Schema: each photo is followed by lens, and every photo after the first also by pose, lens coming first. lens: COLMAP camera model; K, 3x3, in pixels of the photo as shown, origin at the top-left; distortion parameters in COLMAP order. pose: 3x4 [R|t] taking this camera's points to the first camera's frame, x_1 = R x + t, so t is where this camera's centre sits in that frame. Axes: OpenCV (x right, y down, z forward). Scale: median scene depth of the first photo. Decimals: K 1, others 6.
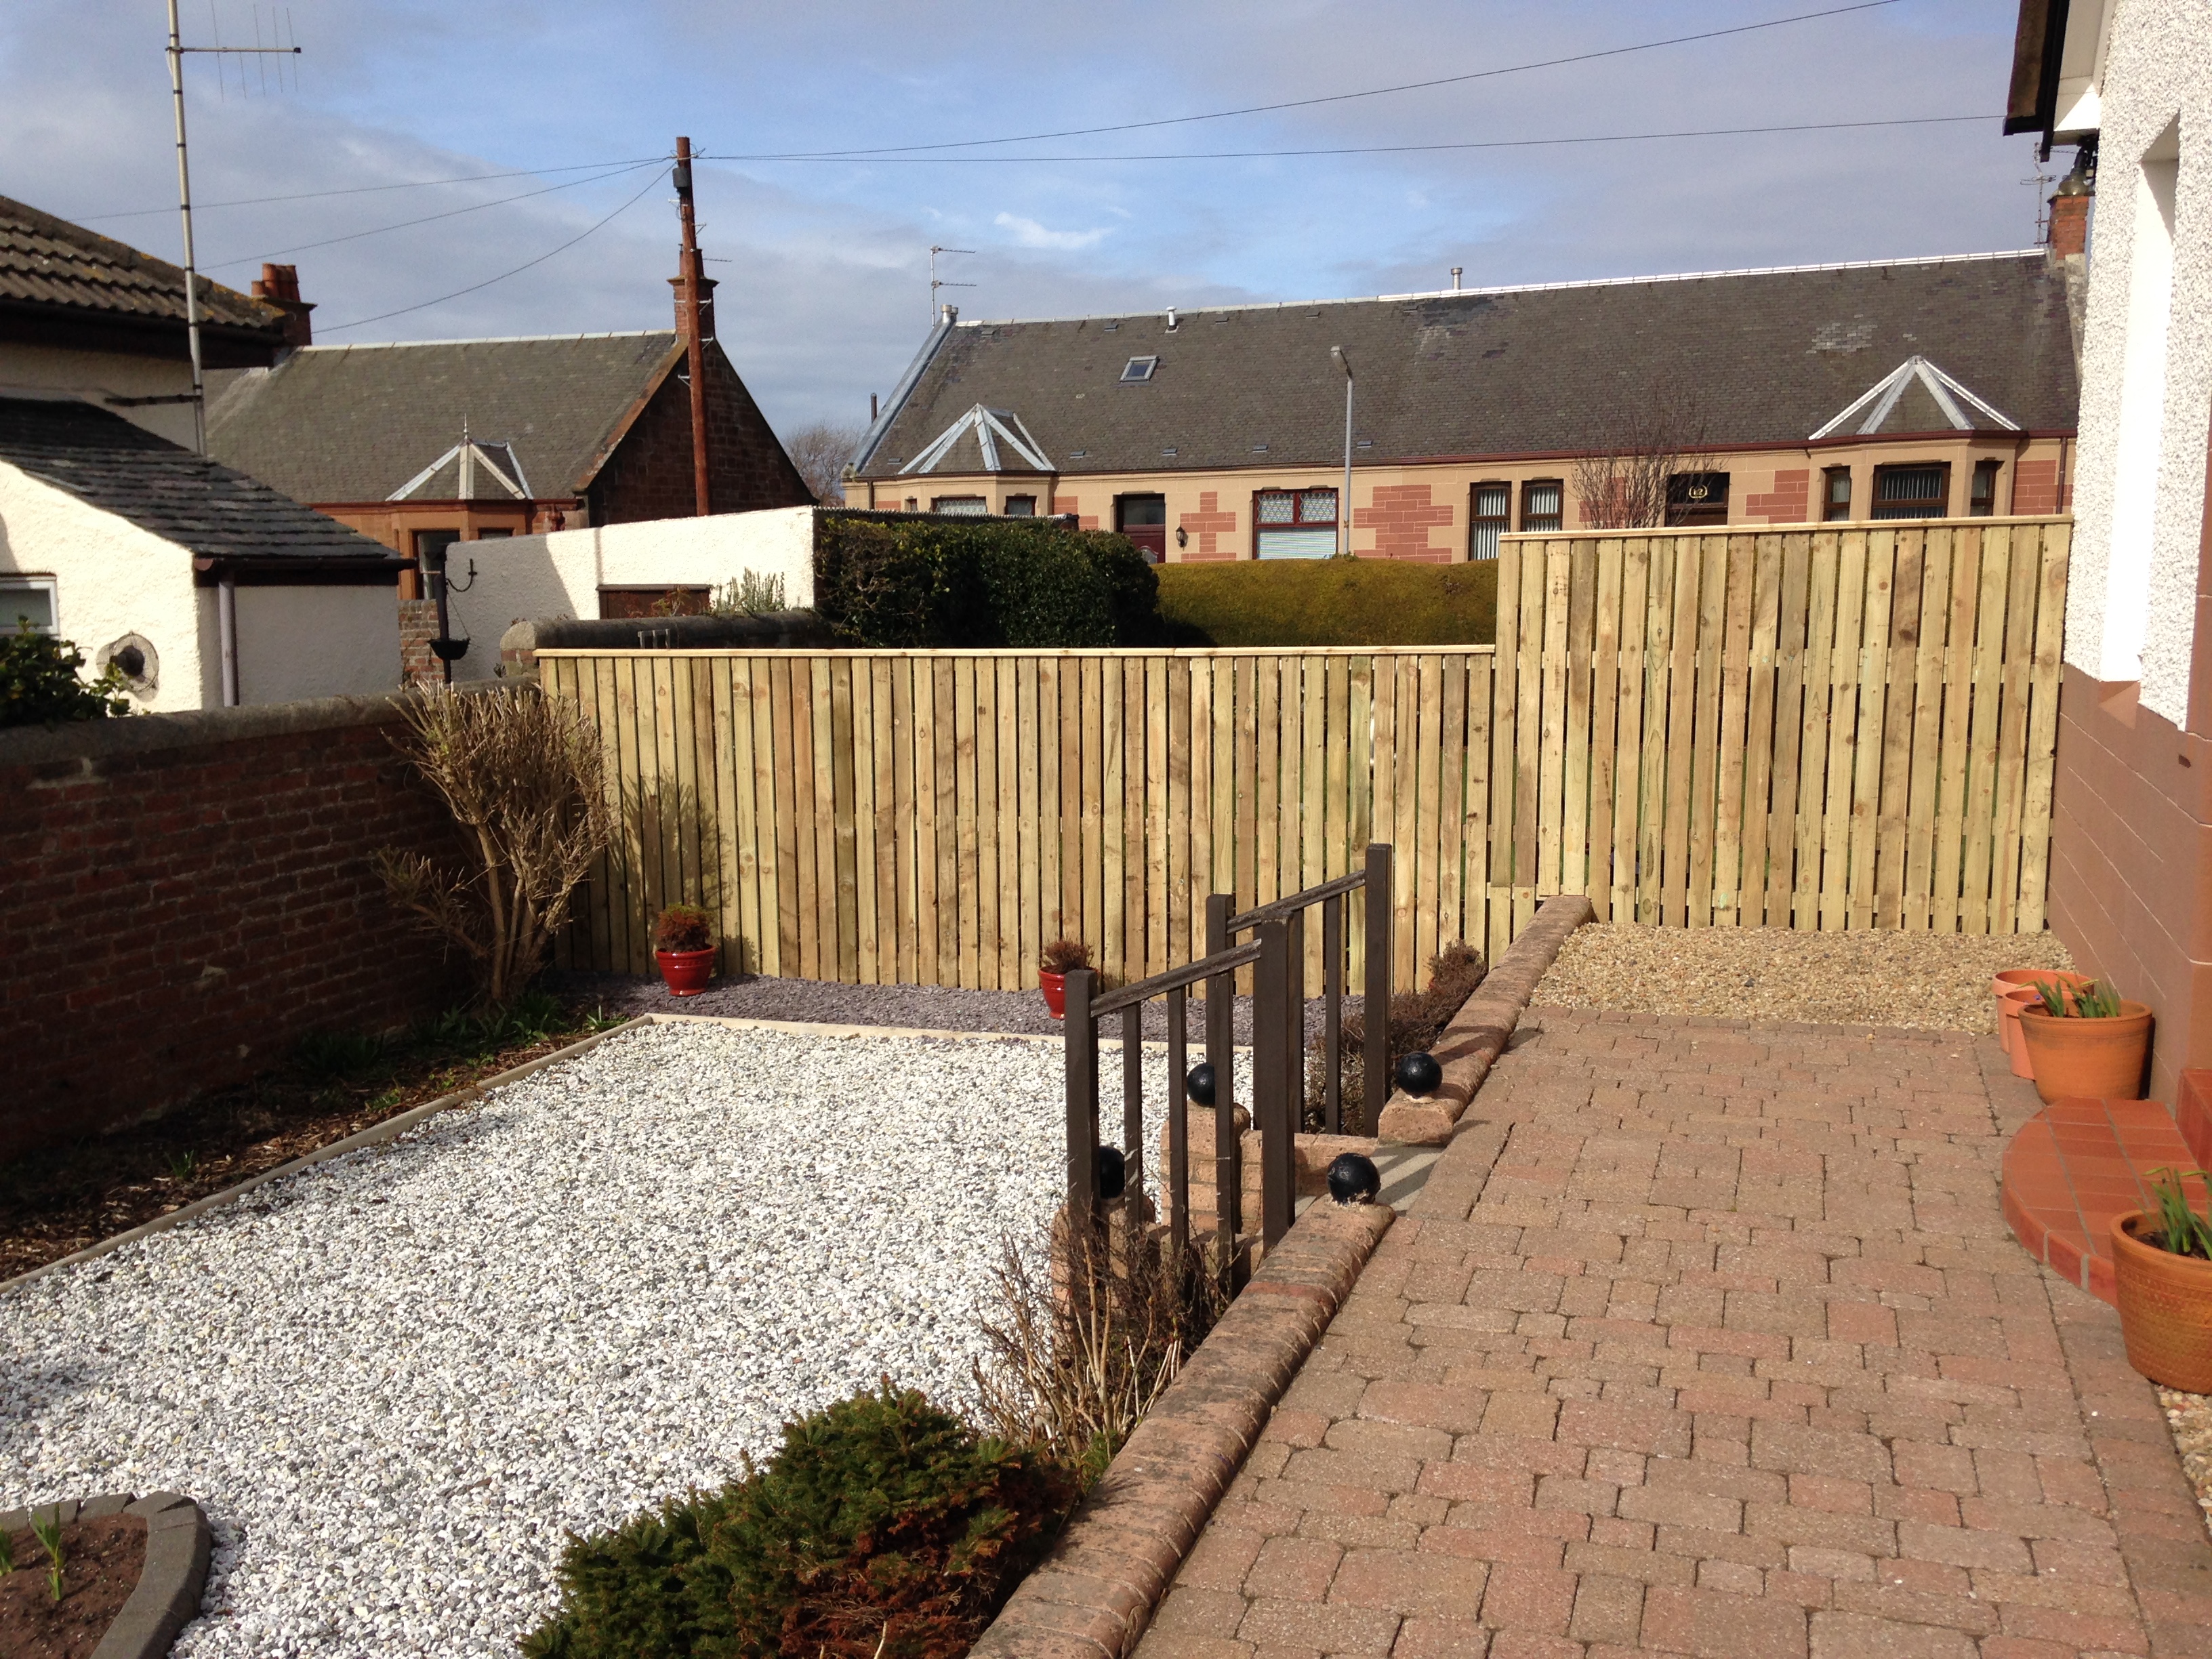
lens RADIAL K [[2166.1, 0, 1111.0], [0, 2166.1, 888.1], [0, 0, 1]] dist [0.161195, -0.171309]
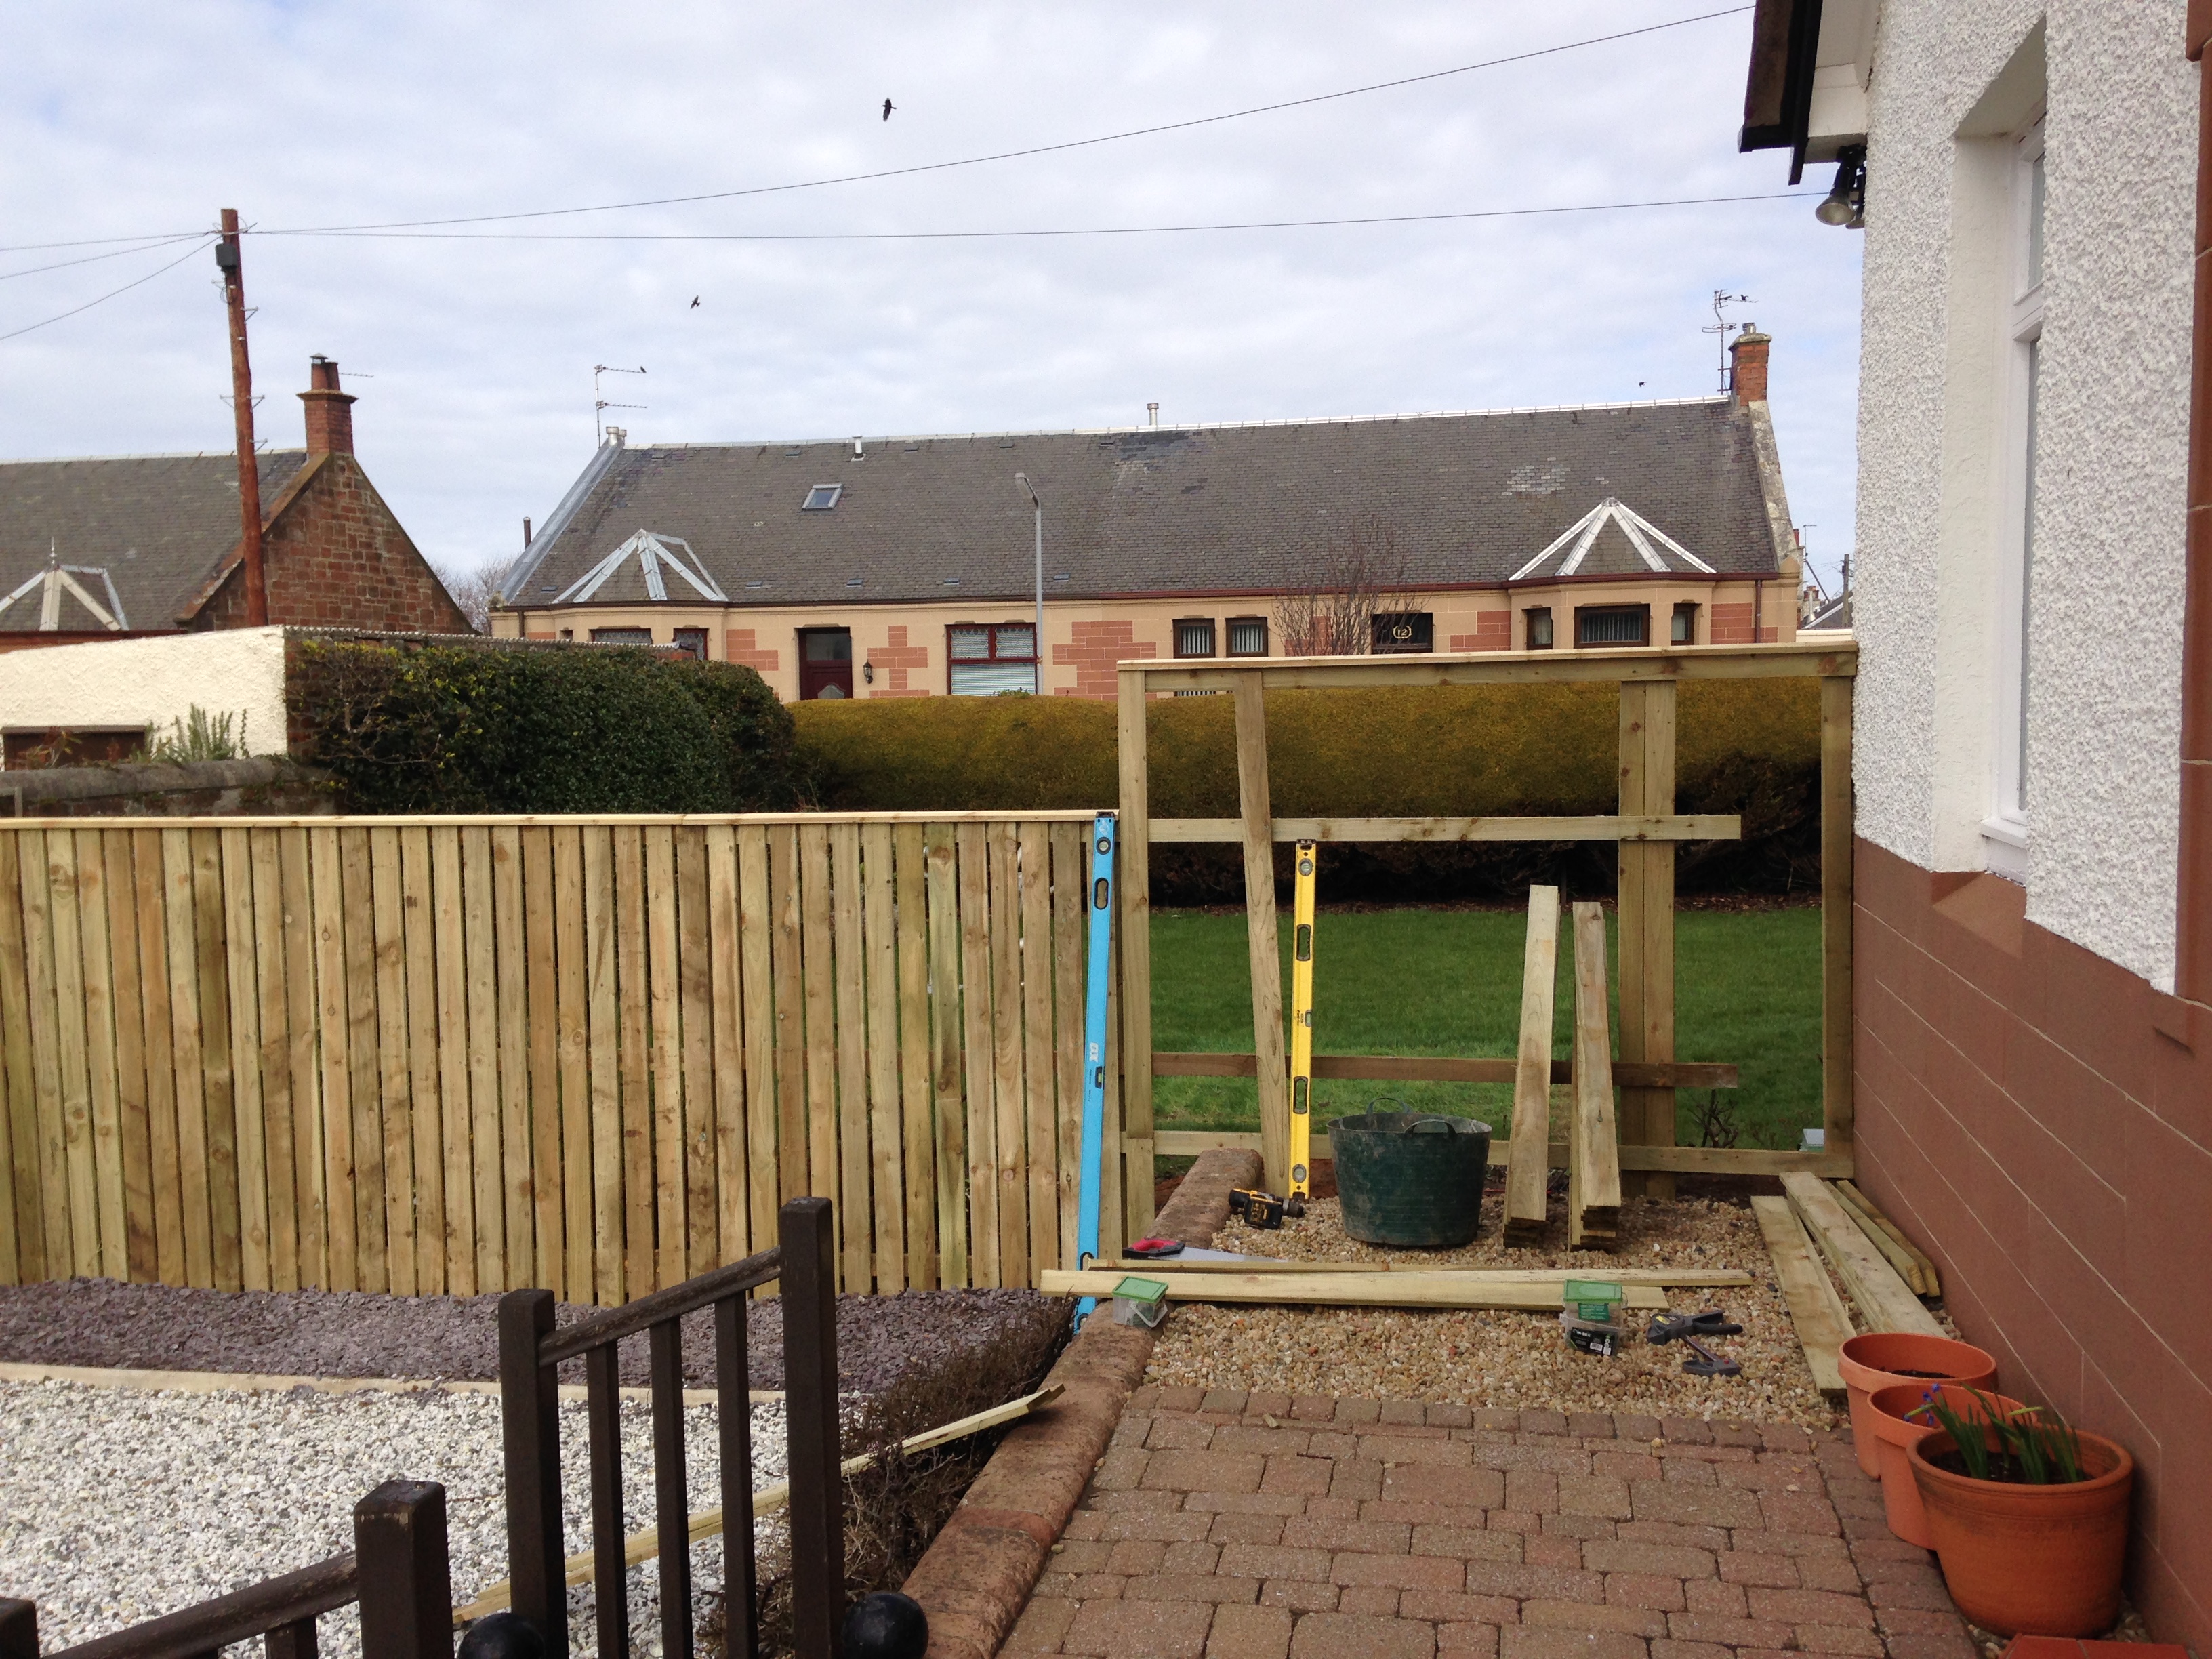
lens RADIAL K [[2105.3, 0, 1106.0], [0, 2105.3, 829.5], [0, 0, 1]] dist [0.103172, -0.009768]
pose [[0.993352, -0.005715, 0.114977, 0.046200], [0.015752, 0.996120, -0.086580, -0.022523], [-0.114036, 0.087816, 0.989588, 0.154675]]
